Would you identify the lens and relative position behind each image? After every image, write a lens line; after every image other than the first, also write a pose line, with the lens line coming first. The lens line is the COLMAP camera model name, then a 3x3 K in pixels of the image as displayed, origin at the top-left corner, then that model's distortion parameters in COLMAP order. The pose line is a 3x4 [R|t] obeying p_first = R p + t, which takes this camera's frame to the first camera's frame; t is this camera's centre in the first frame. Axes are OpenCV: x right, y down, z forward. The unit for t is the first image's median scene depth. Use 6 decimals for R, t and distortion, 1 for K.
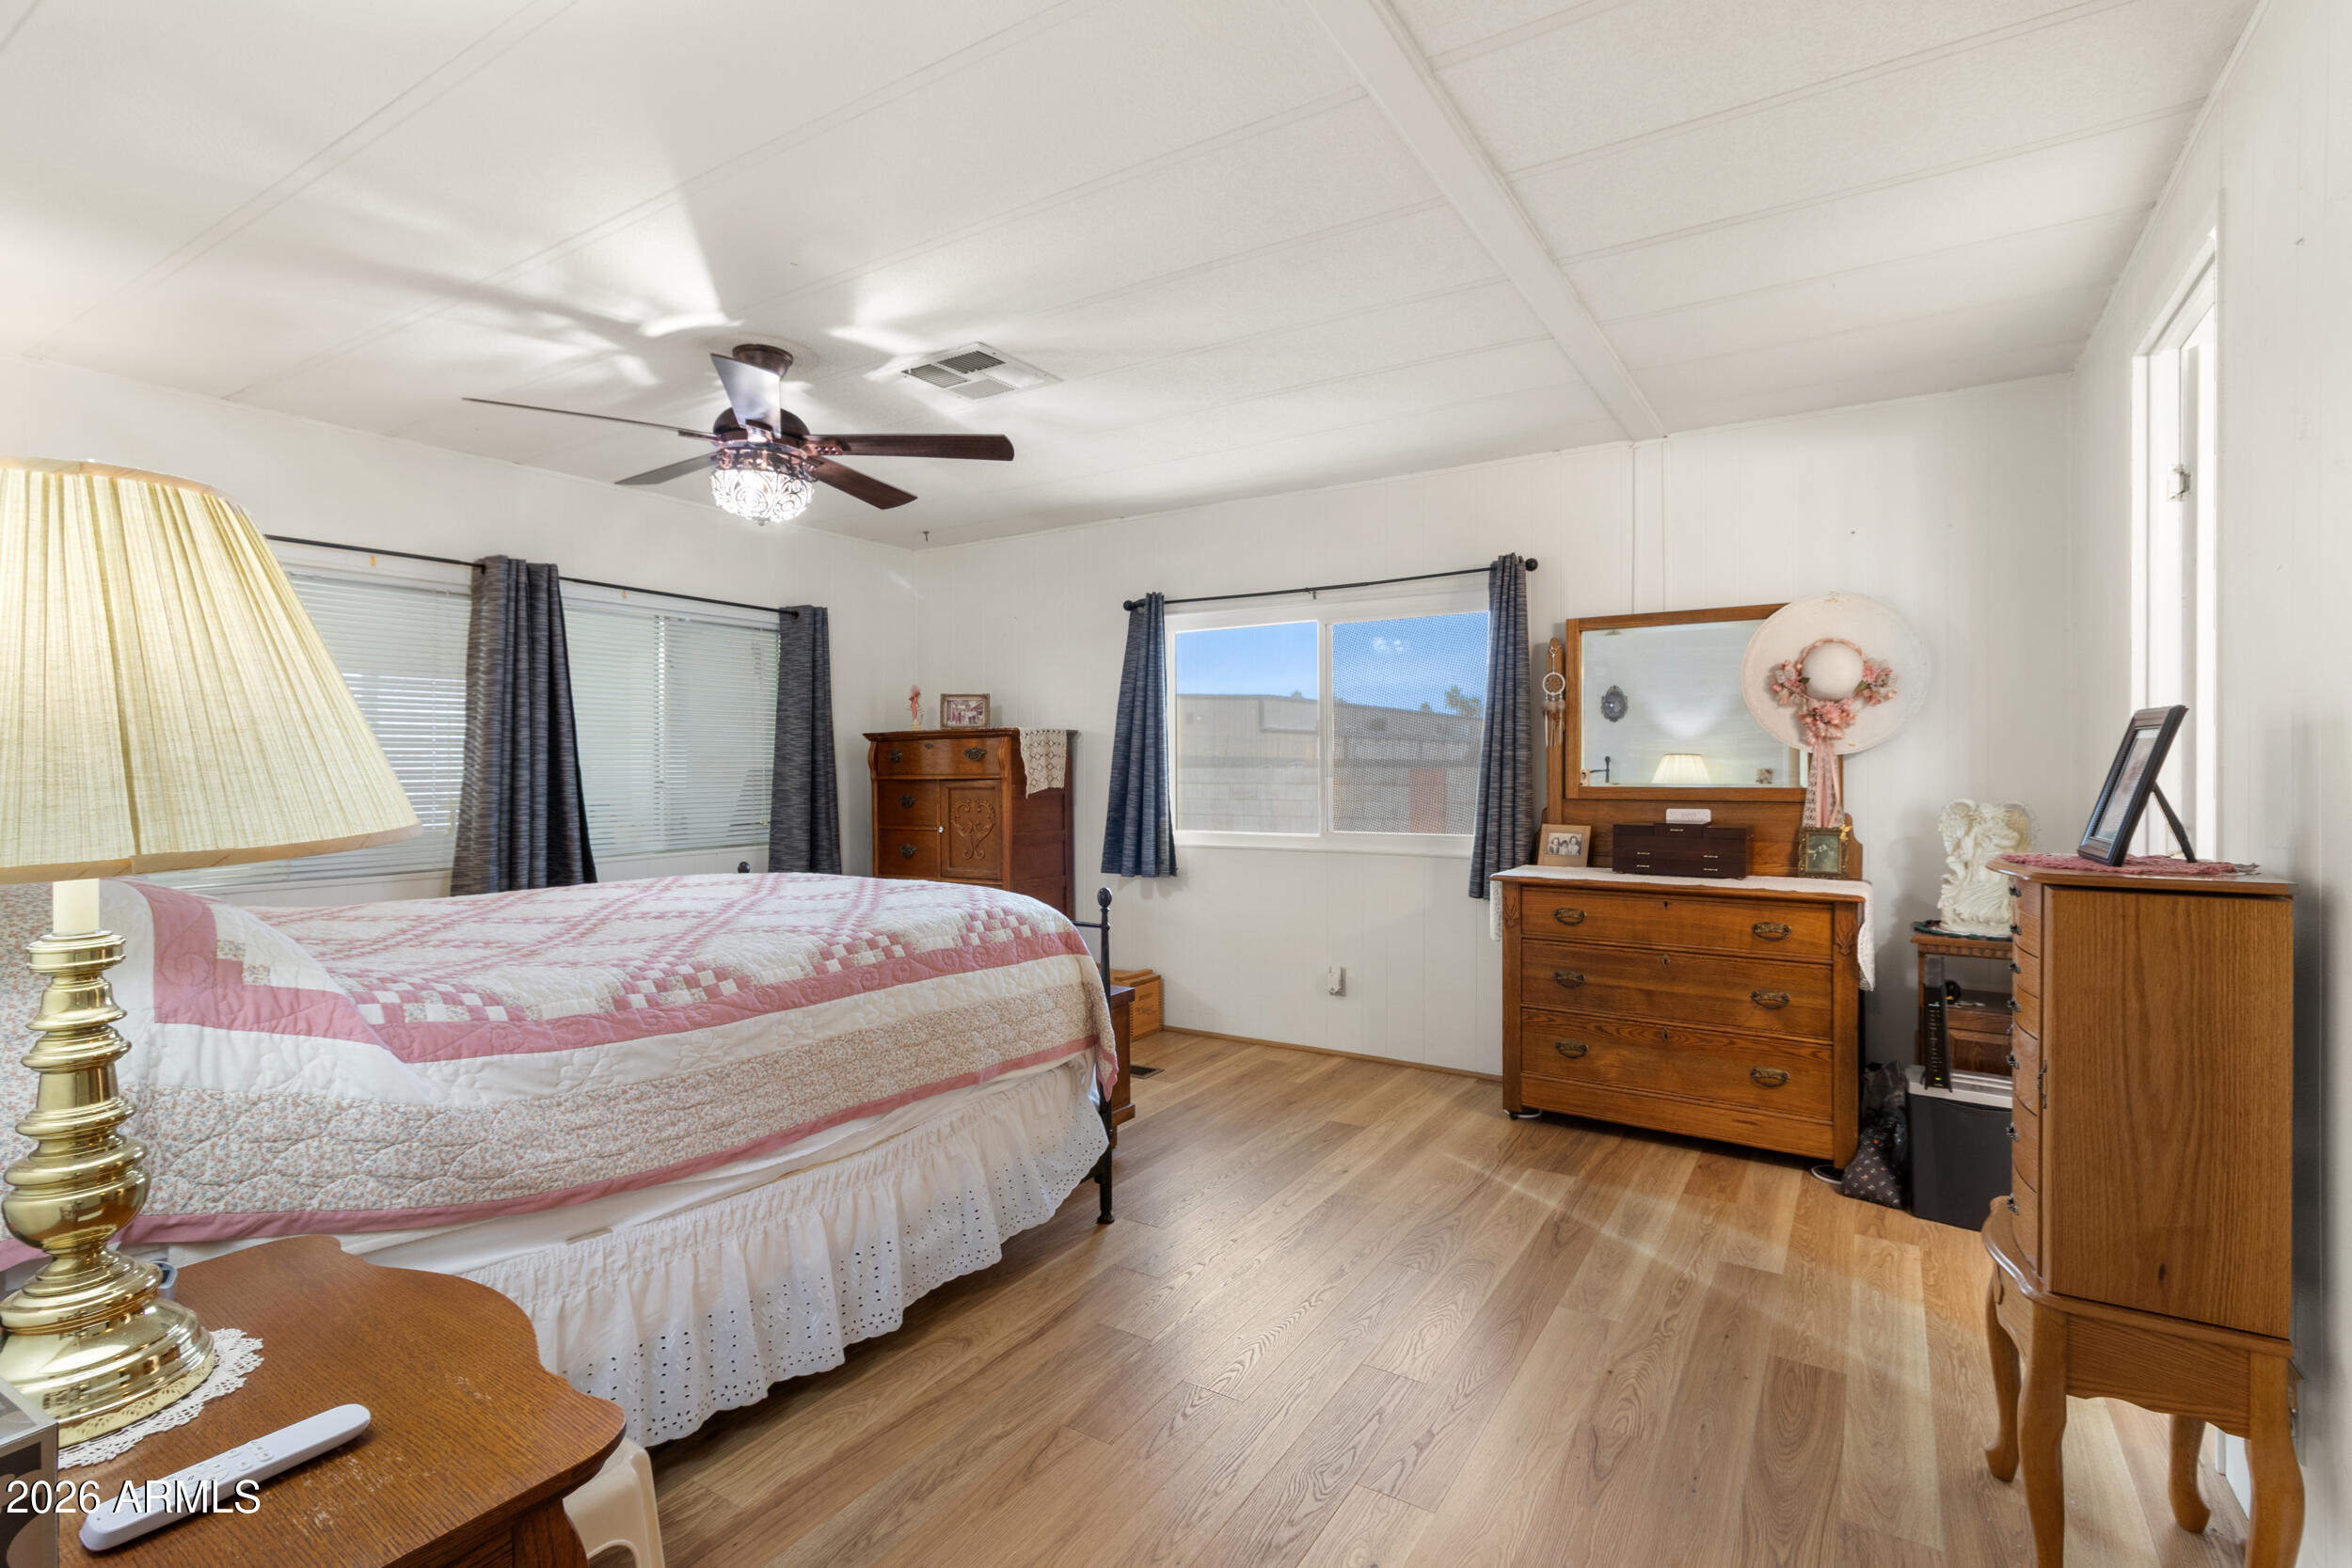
lens RADIAL K [[1102.4, 0, 1195.8], [0, 1102.4, 769.0], [0, 0, 1]] dist [0.000394, 0.001318]
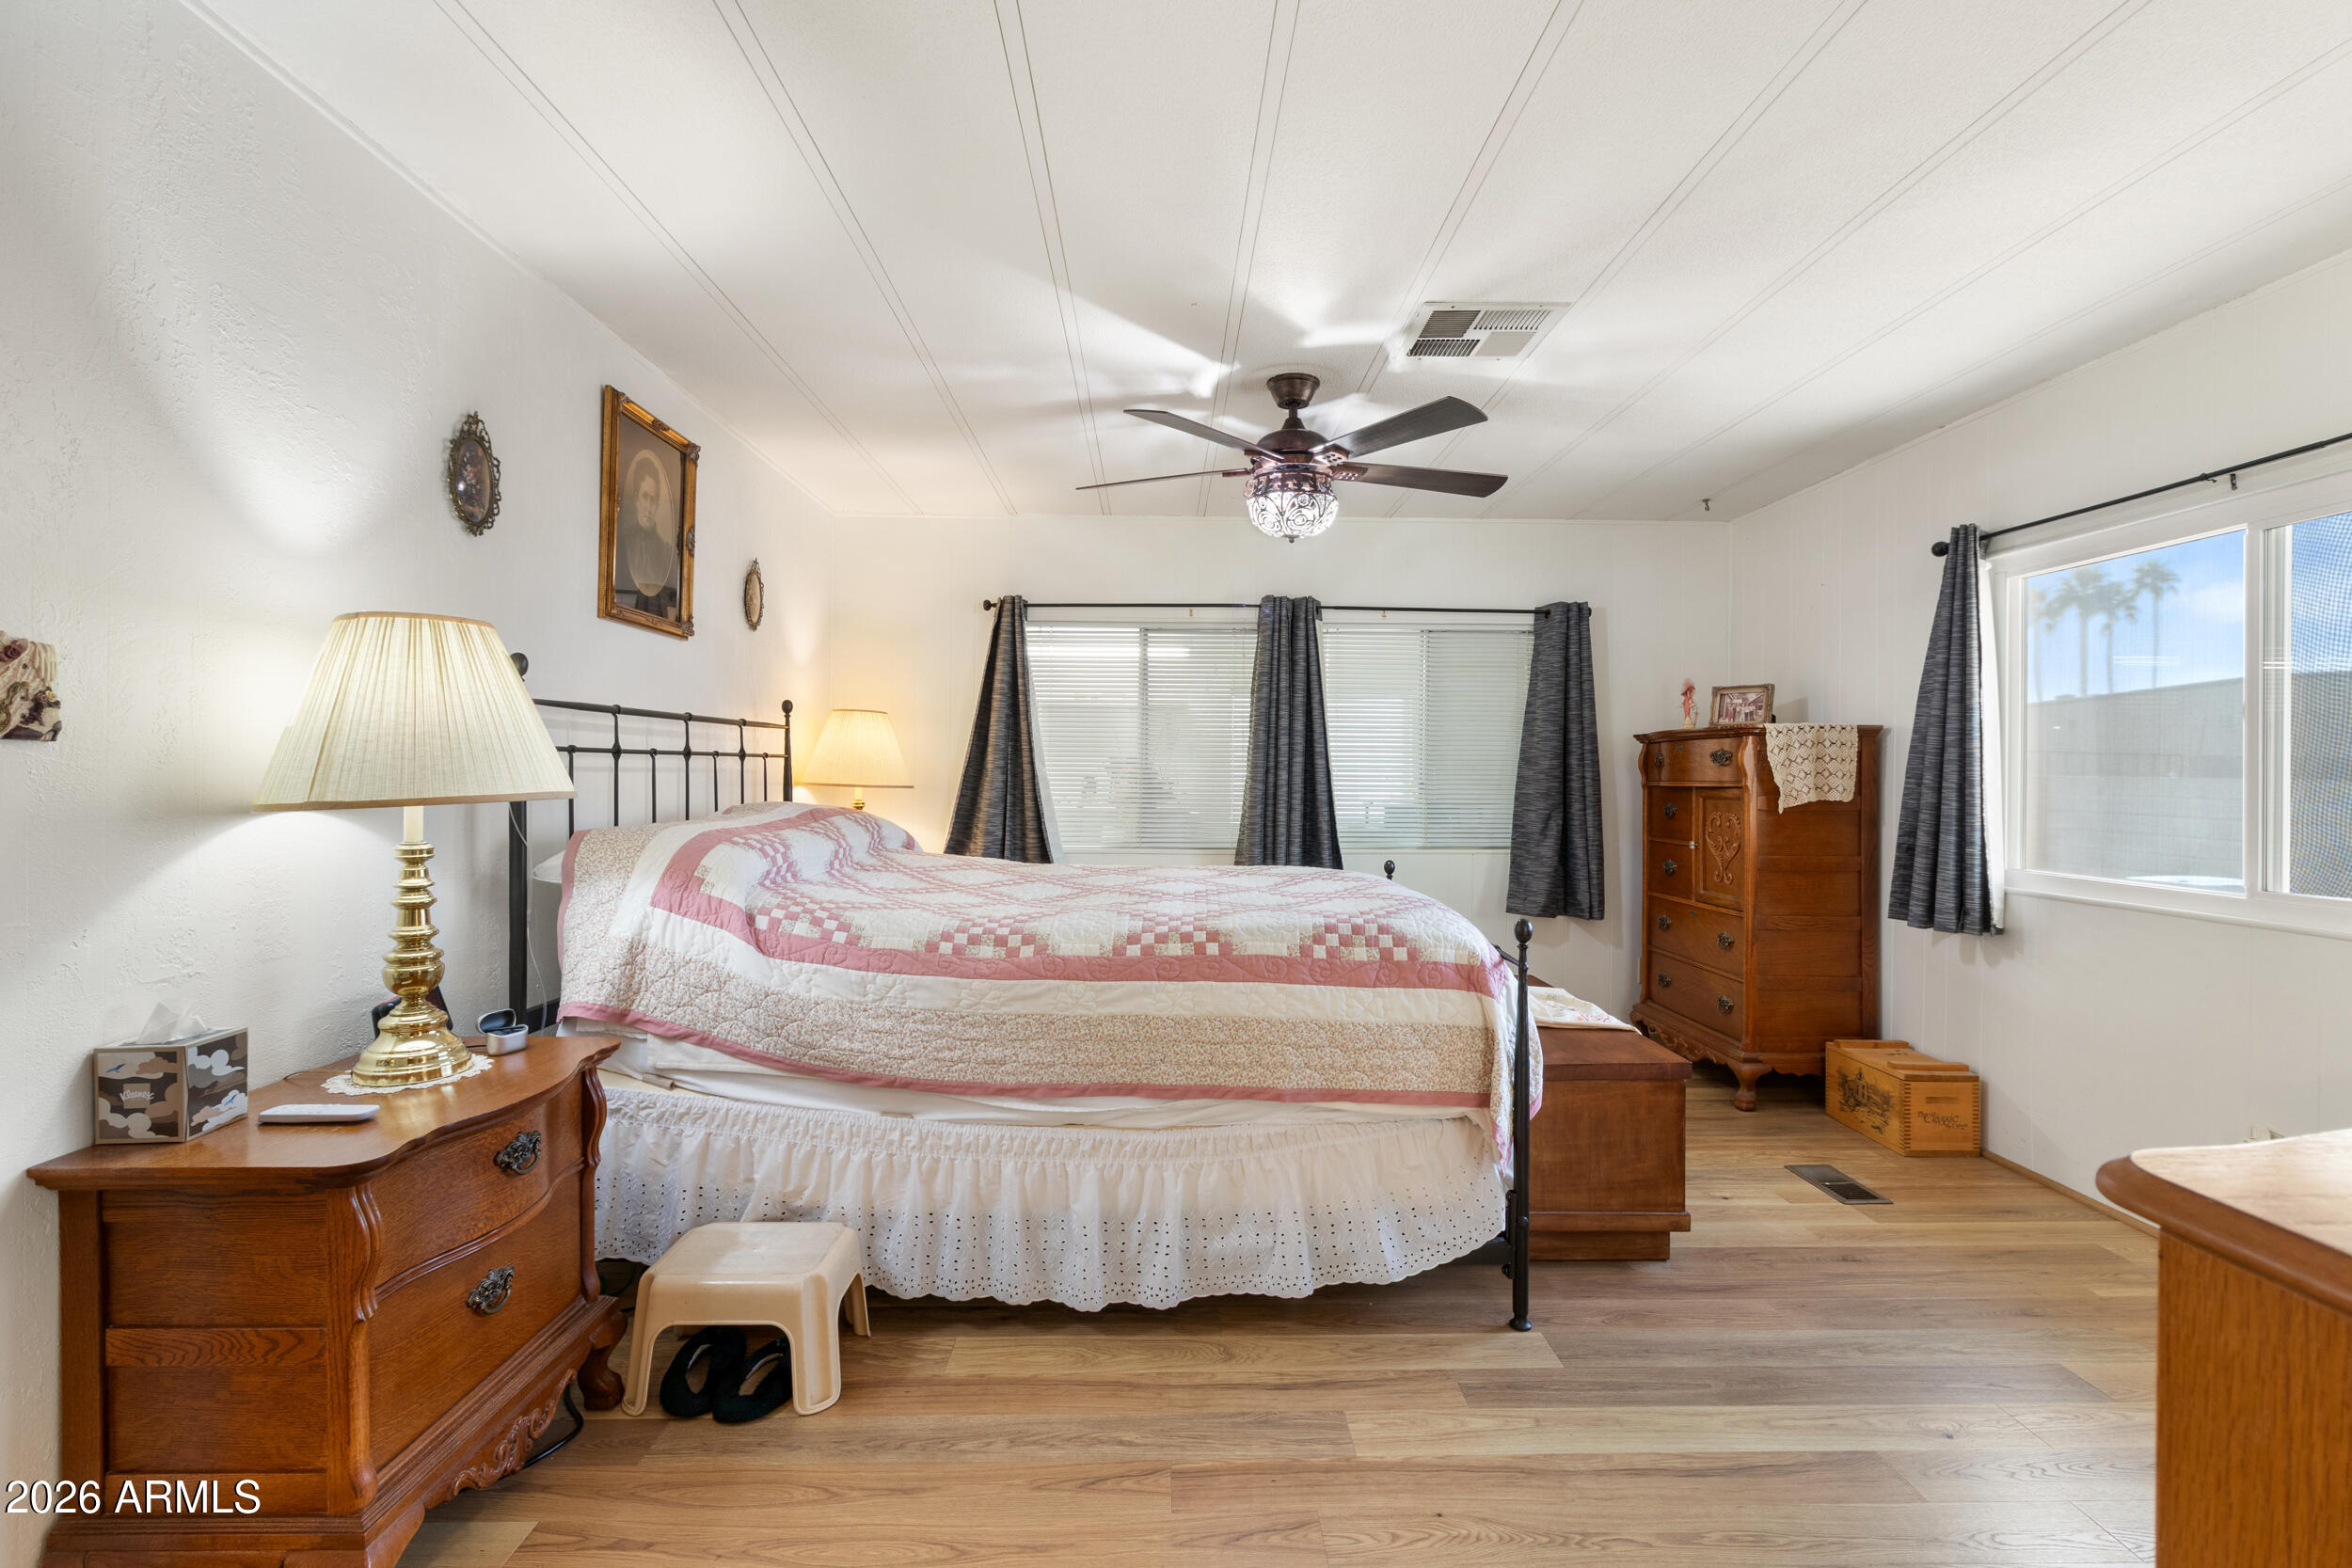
lens RADIAL K [[1102.4, 0, 1178.4], [0, 1102.4, 771.0], [0, 0, 1]] dist [0.000394, 0.001318]
pose [[0.545227, 0.008275, -0.838248, 0.371272], [-0.011459, 0.999931, 0.002418, -0.000748], [0.838210, 0.008287, 0.545285, 0.273101]]
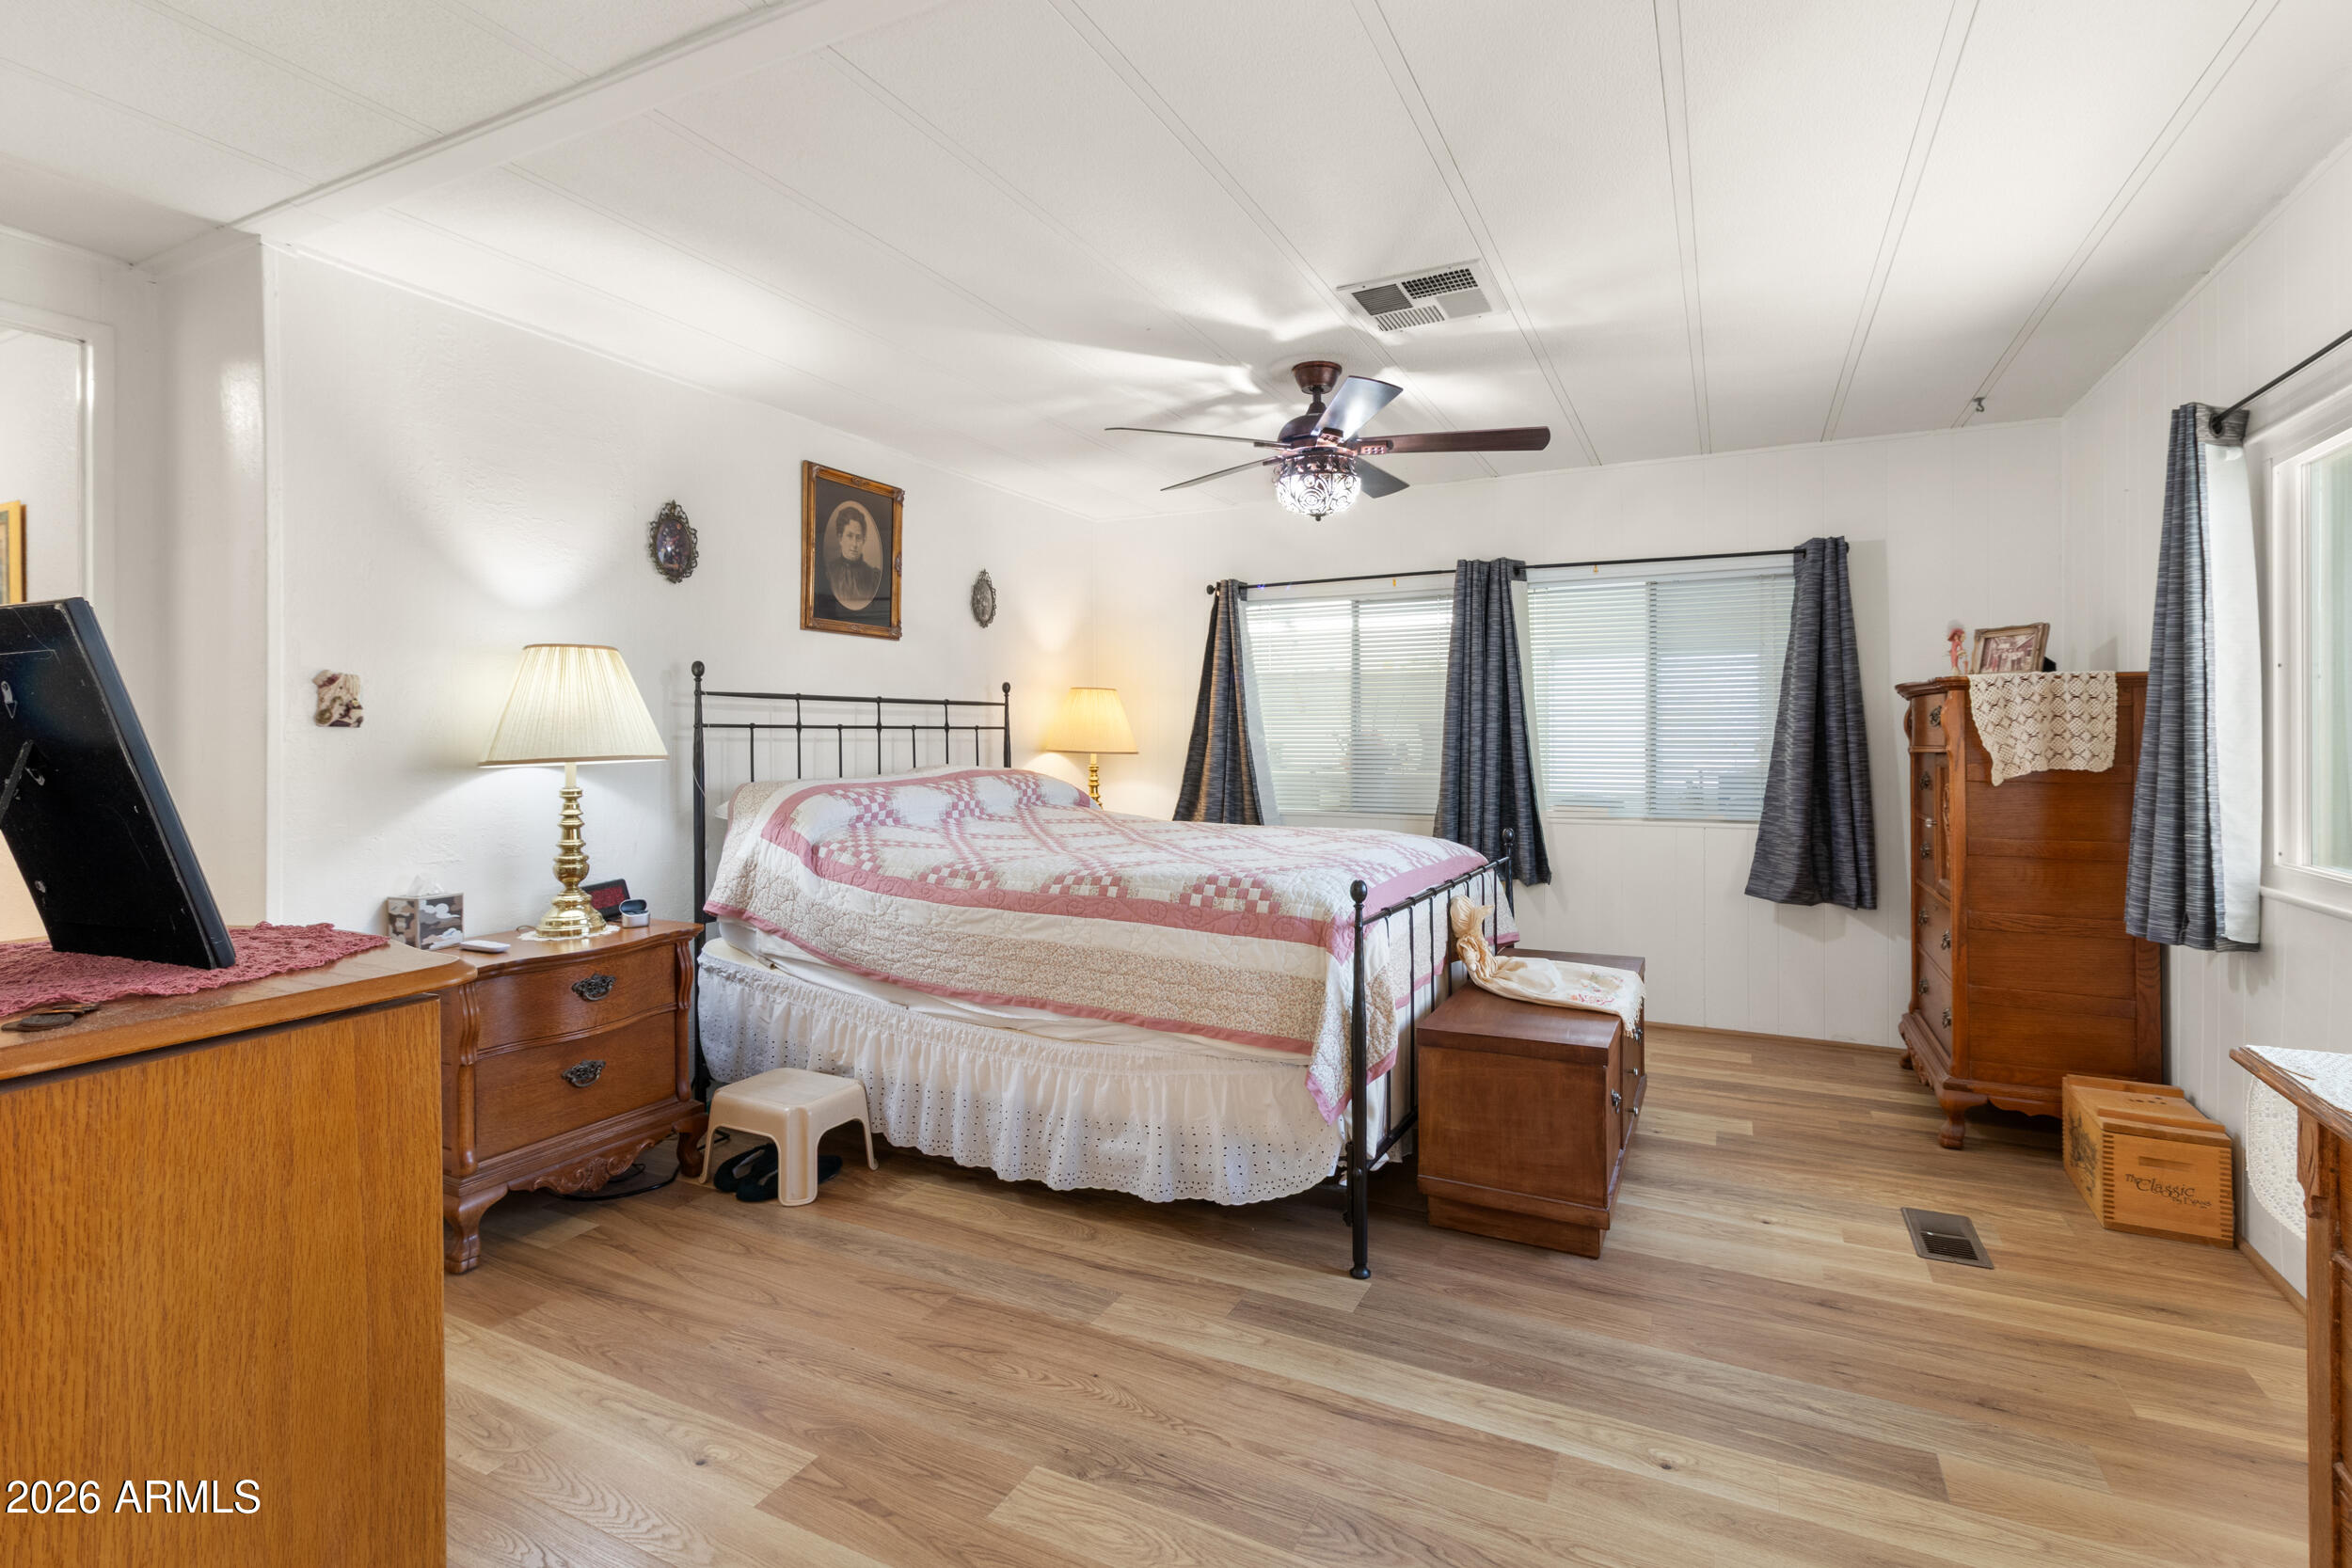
lens RADIAL K [[1102.4, 0, 1171.8], [0, 1102.4, 734.9], [0, 0, 1]] dist [0.000394, 0.001318]
pose [[0.084709, 0.002218, -0.996403, 0.598542], [-0.002126, 0.999996, 0.002046, -0.003421], [0.996403, 0.001945, 0.084714, 0.631529]]
